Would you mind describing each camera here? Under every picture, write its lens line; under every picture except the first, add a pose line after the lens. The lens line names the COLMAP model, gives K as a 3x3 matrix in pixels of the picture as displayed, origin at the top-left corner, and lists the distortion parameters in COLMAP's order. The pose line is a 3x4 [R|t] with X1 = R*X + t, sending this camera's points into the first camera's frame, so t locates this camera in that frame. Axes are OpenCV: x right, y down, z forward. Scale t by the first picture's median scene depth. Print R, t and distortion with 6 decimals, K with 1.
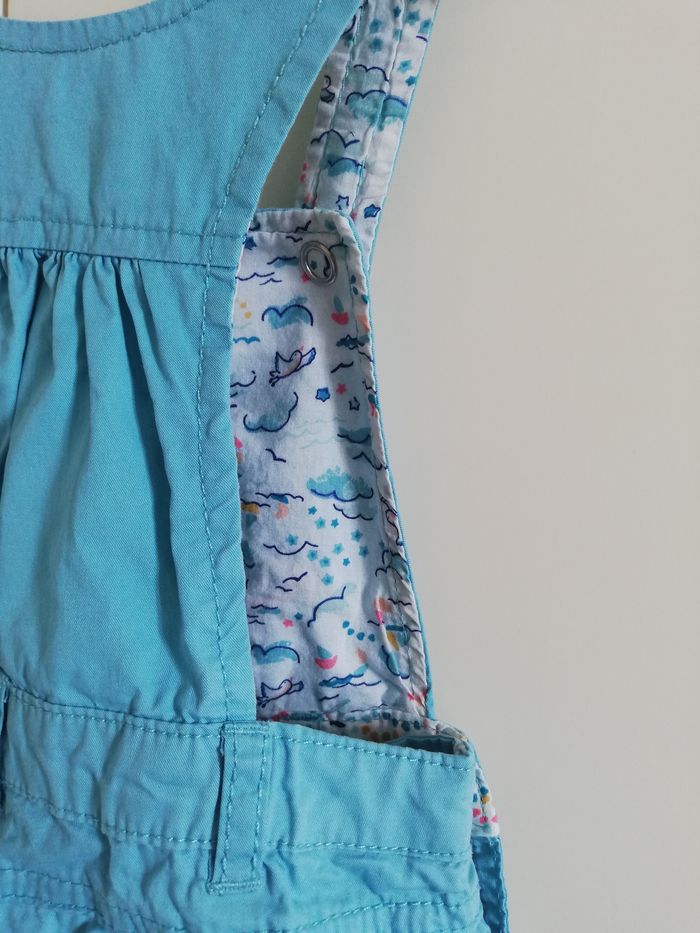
lens RADIAL K [[732.7, 0, 353.6], [0, 732.7, 440.3], [0, 0, 1]] dist [0.009979, -0.064498]
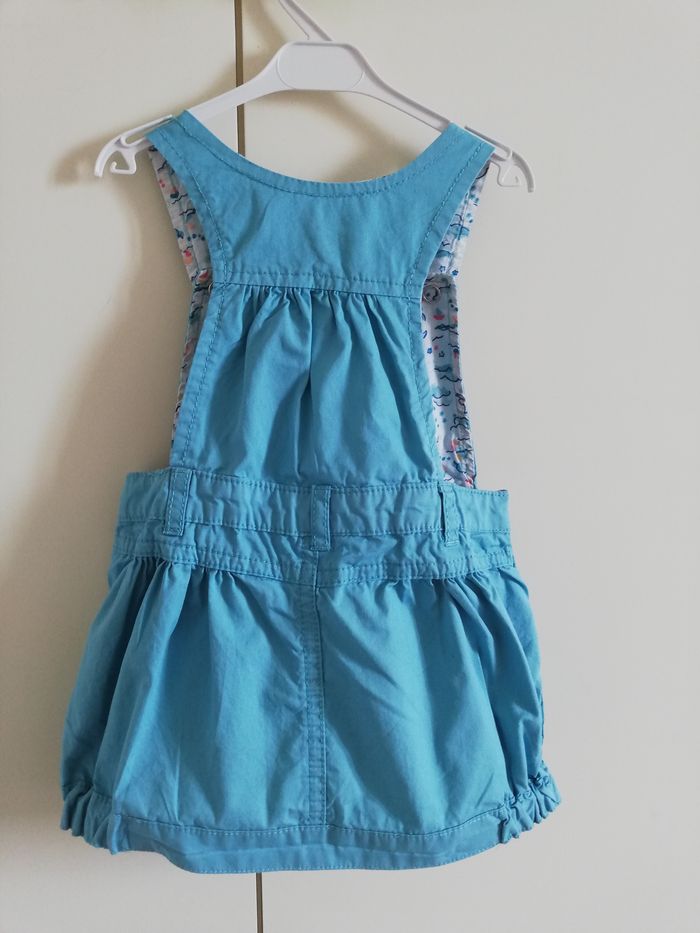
lens RADIAL K [[732.7, 0, 353.6], [0, 732.7, 440.3], [0, 0, 1]] dist [0.009979, -0.064498]
pose [[0.901446, -0.102605, 0.420556, -1.362655], [0.090928, 0.994710, 0.047784, 0.091399], [-0.423234, -0.004834, 0.906008, -1.058613]]
